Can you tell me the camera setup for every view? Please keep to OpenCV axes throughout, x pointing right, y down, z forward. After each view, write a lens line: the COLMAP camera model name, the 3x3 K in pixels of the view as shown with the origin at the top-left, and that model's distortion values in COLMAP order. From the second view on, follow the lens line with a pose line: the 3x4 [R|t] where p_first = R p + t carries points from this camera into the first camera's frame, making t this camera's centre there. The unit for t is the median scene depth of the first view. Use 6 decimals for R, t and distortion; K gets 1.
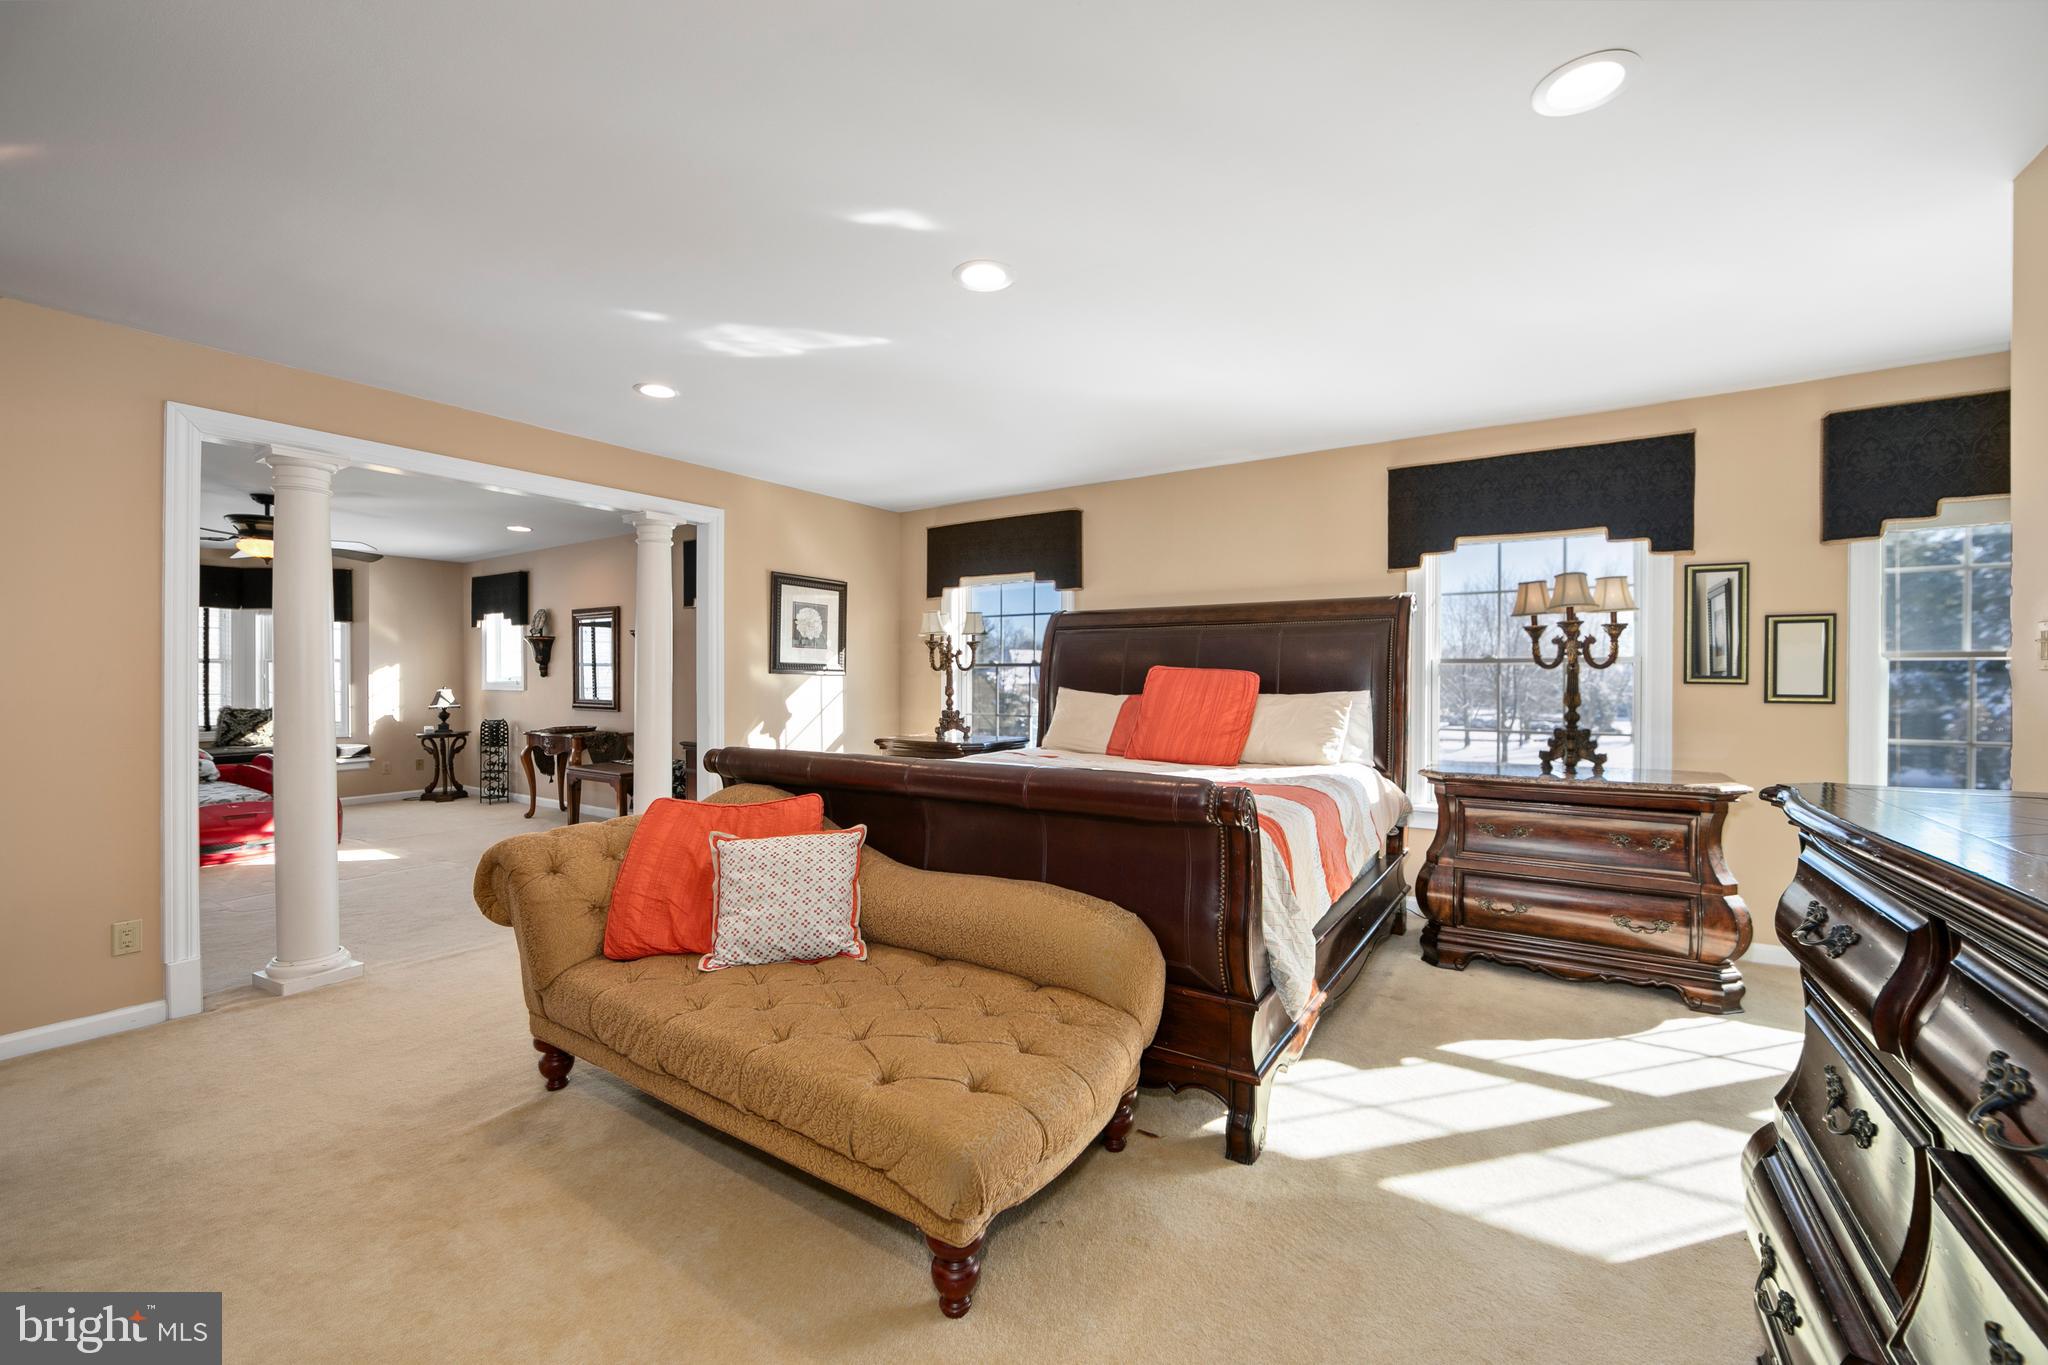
lens RADIAL K [[835.8, 0, 1018.7], [0, 835.8, 671.5], [0, 0, 1]] dist [0.001760, 0.000442]
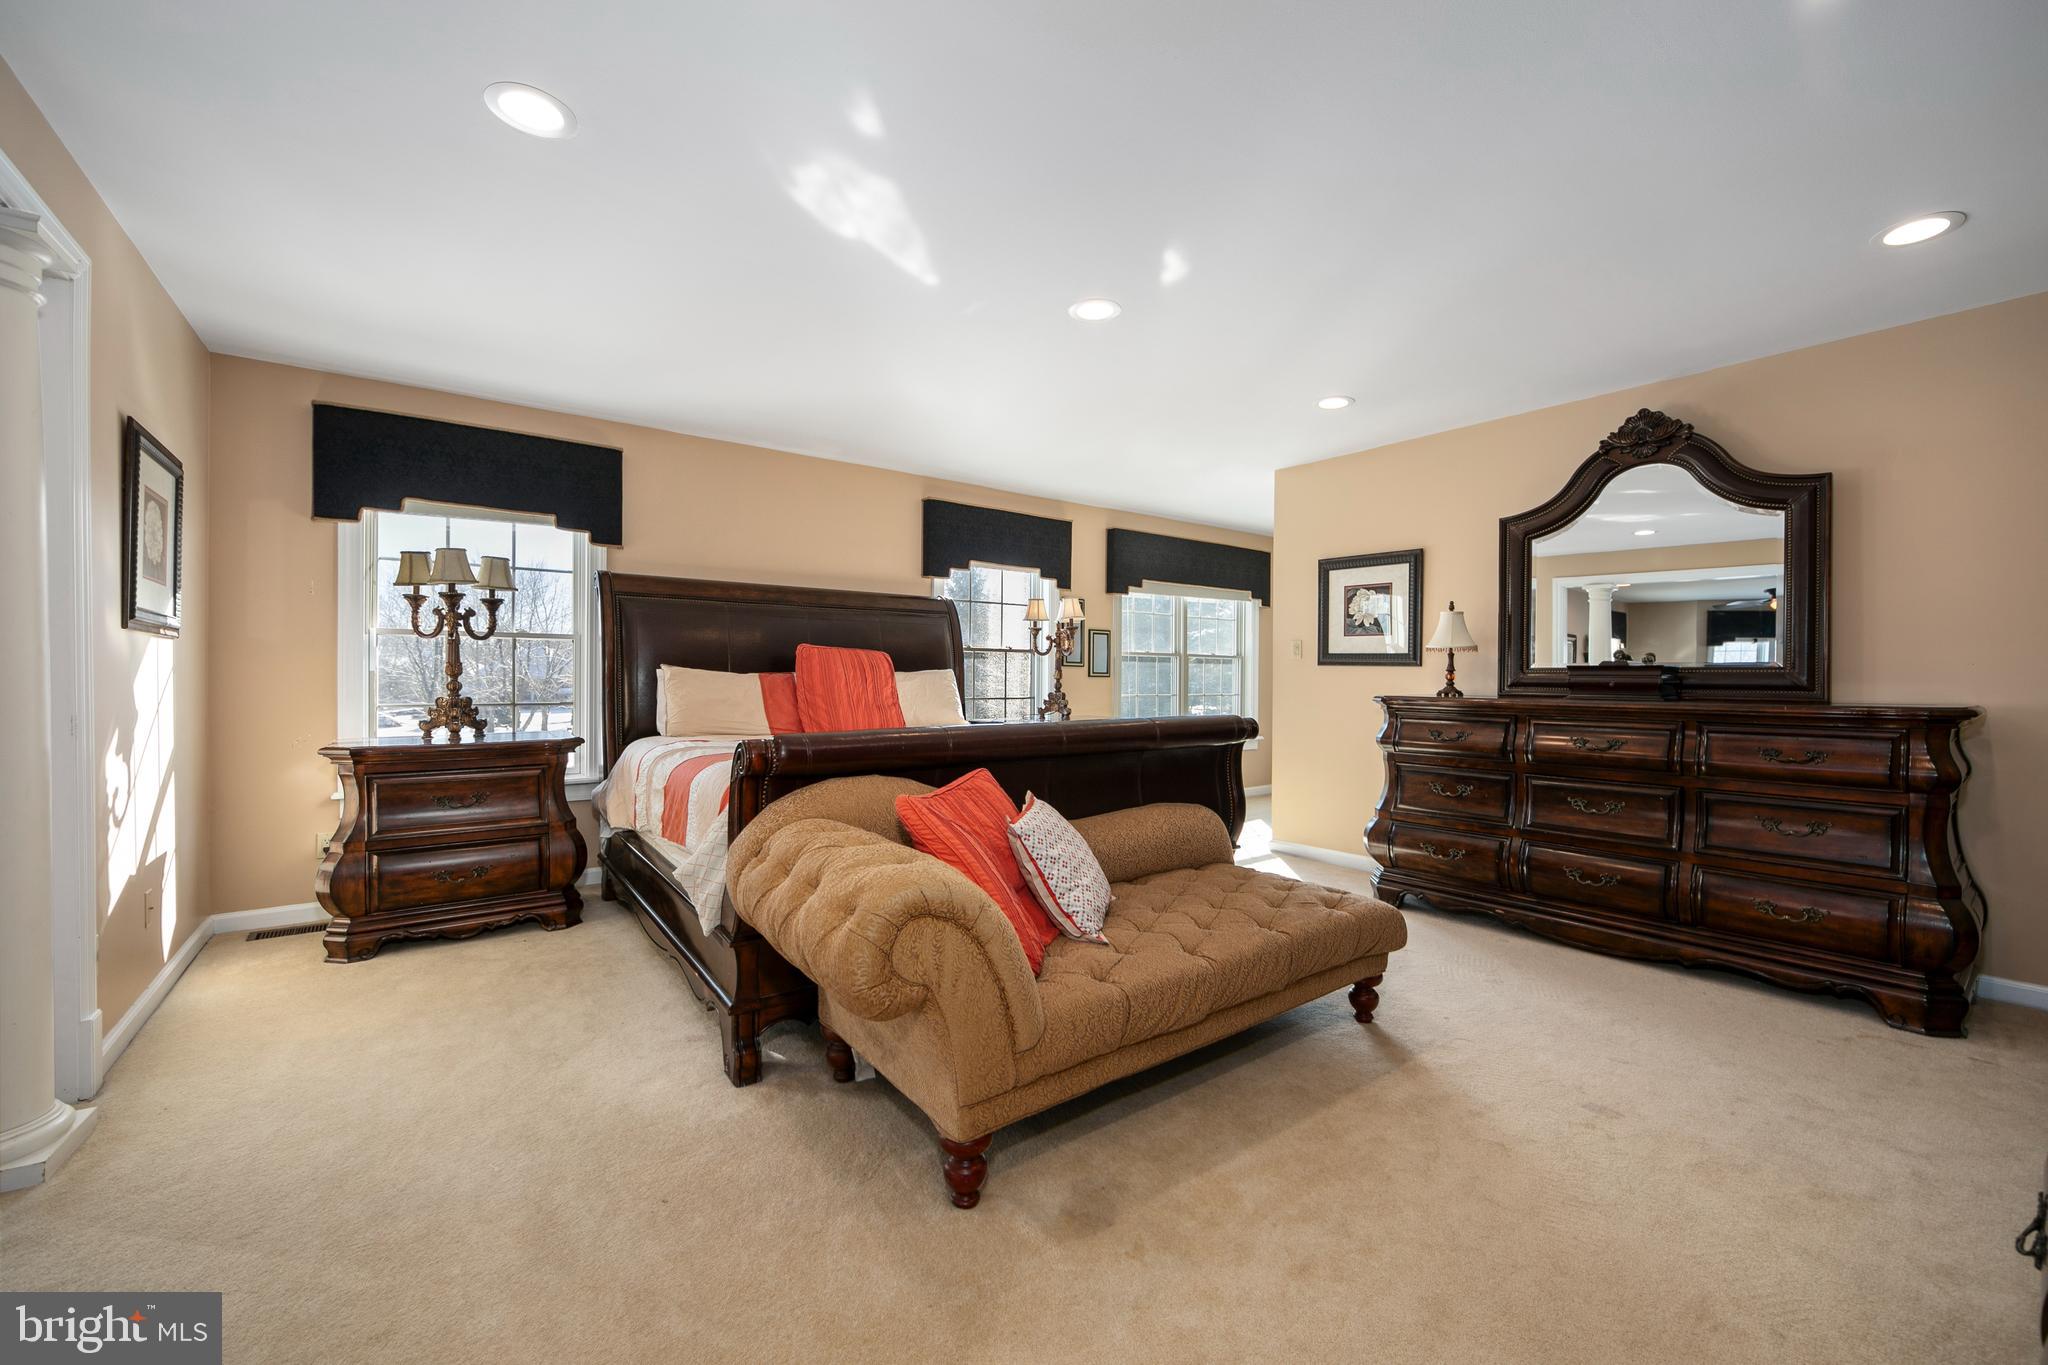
lens RADIAL K [[803.0, 0, 1000.6], [0, 803.0, 679.9], [0, 0, 1]] dist [-0.002598, 0.000052]
pose [[0.355261, -0.015511, 0.934638, -0.091719], [-0.028657, 0.999212, 0.027475, 0.000227], [-0.934328, -0.036545, 0.354537, 0.059871]]
